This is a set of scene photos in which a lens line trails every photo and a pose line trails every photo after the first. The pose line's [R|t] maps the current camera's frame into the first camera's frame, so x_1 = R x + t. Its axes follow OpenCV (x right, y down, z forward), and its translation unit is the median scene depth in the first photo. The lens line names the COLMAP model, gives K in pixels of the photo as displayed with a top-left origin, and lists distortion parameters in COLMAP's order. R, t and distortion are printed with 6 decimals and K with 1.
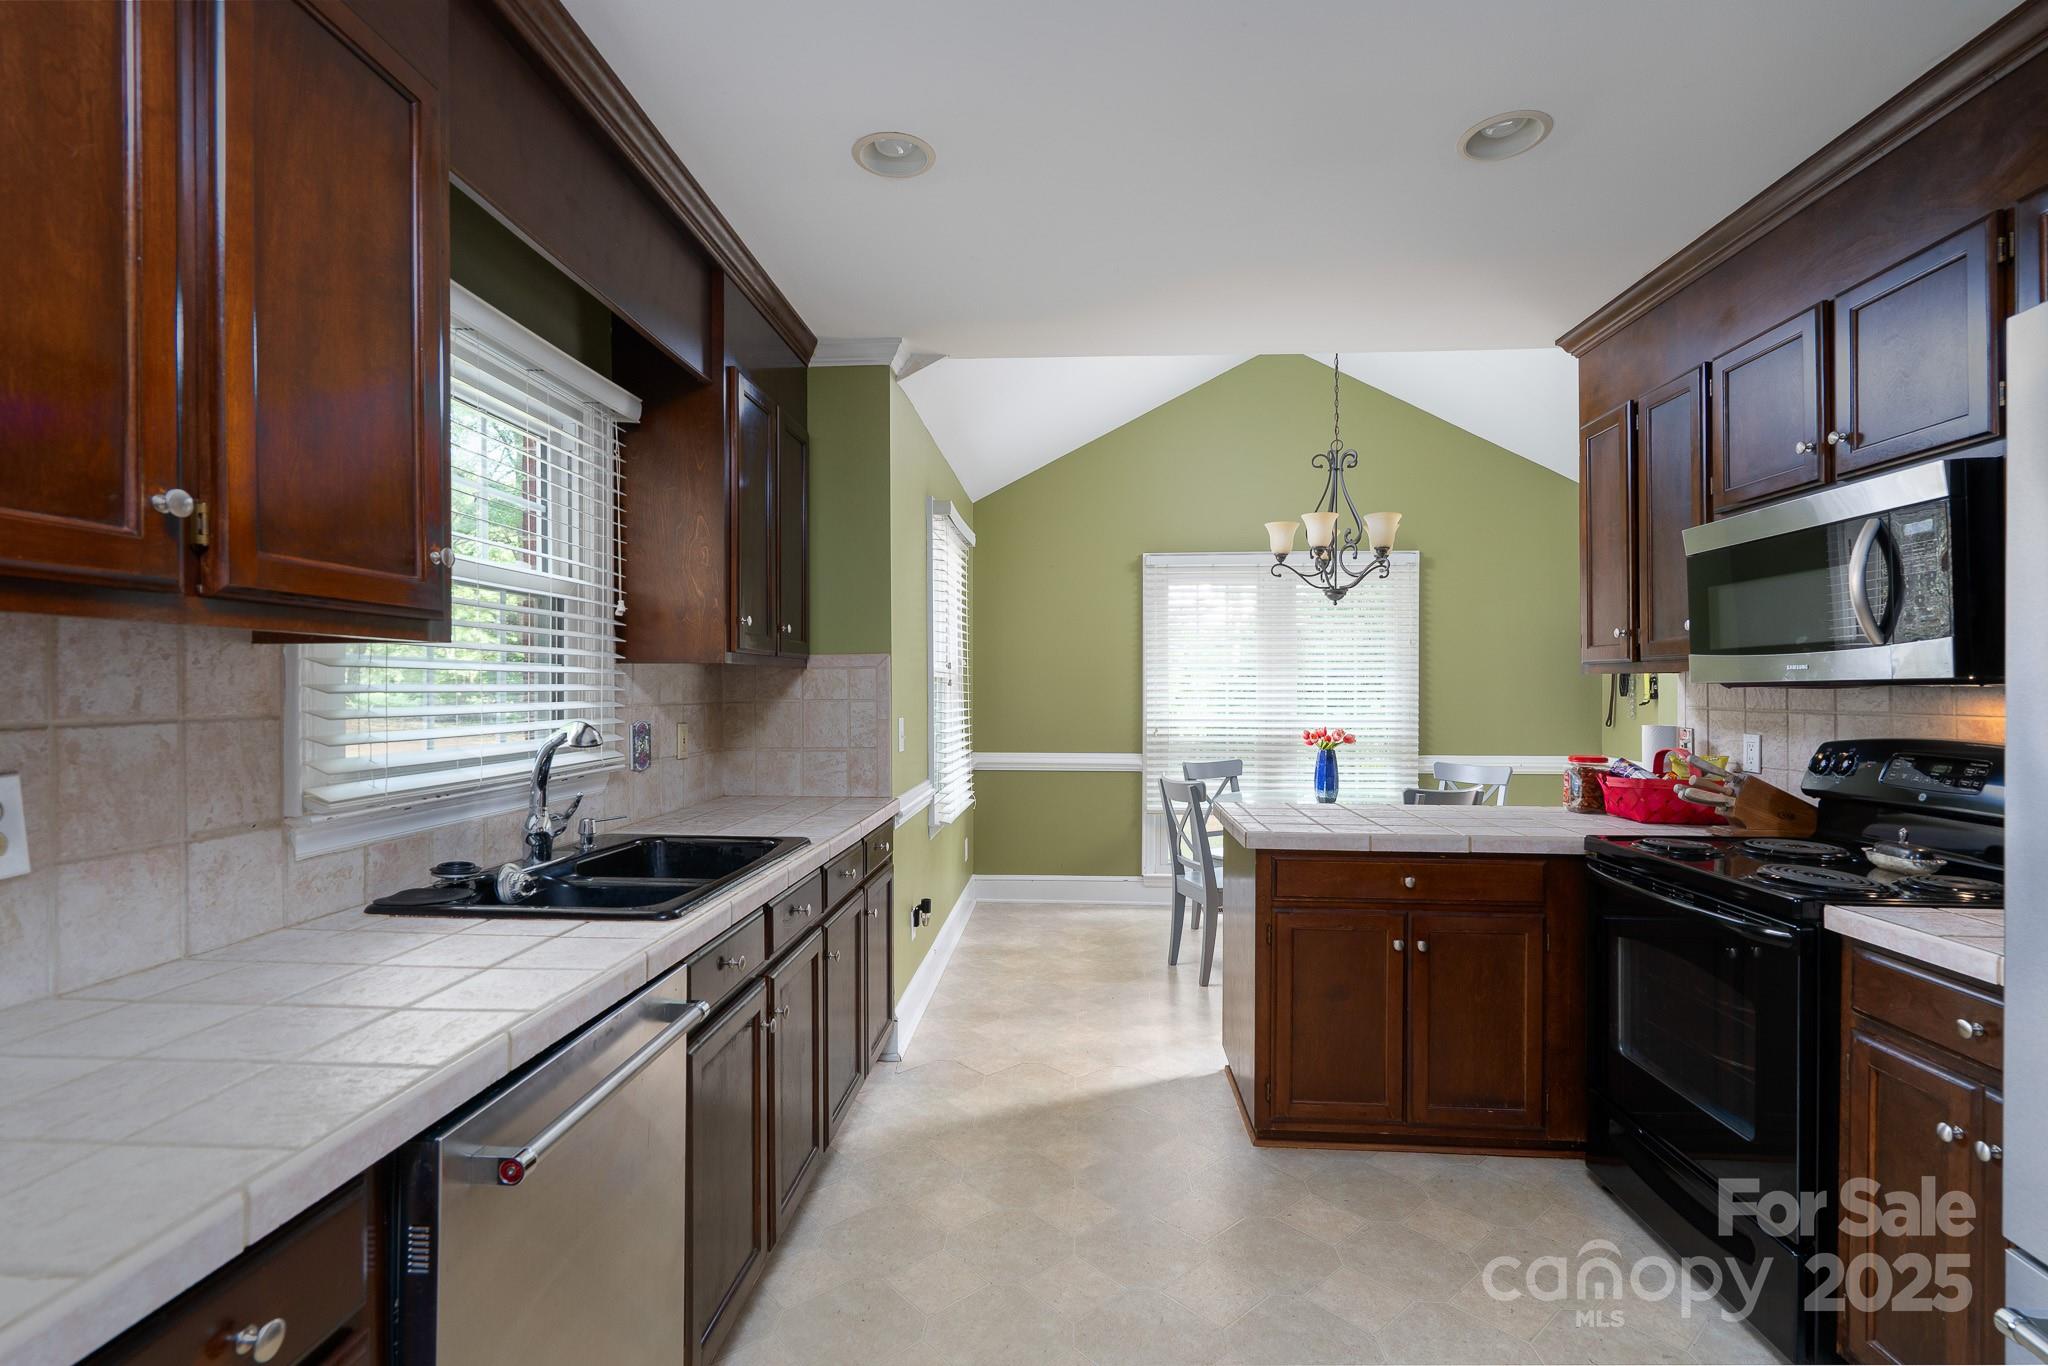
lens RADIAL K [[933.3, 0, 1023.7], [0, 933.3, 685.9], [0, 0, 1]] dist [0.006209, 0.001496]
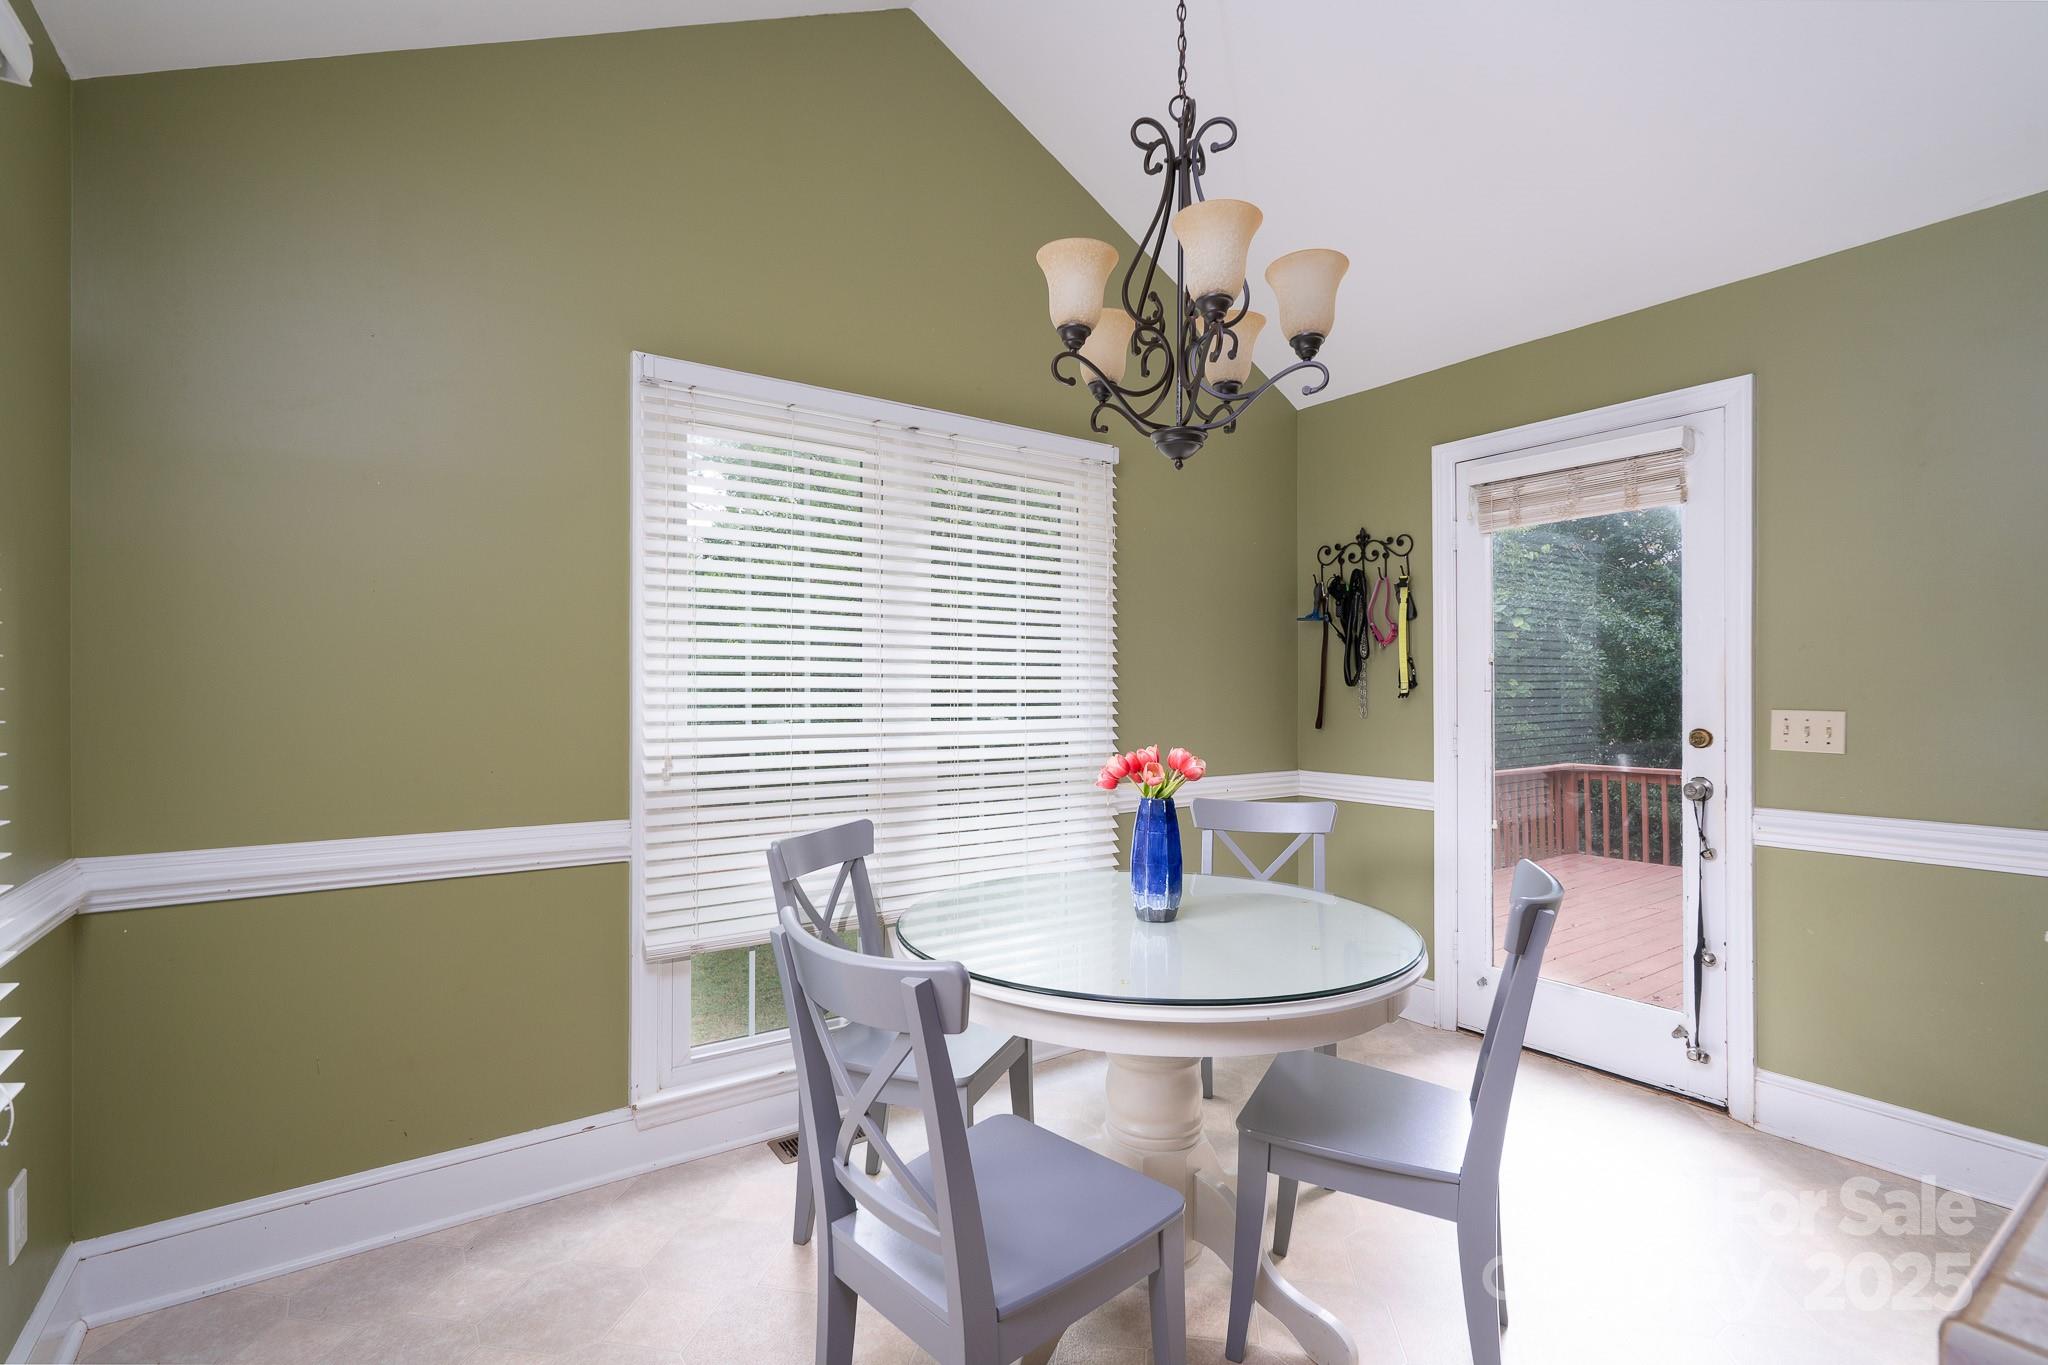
lens RADIAL K [[933.3, 0, 1016.2], [0, 933.3, 695.2], [0, 0, 1]] dist [0.006209, 0.001496]
pose [[0.783930, -0.002841, 0.620842, 0.000595], [0.002230, 0.999996, 0.001760, 0.015887], [-0.620845, 0.000005, 0.783934, 0.590294]]
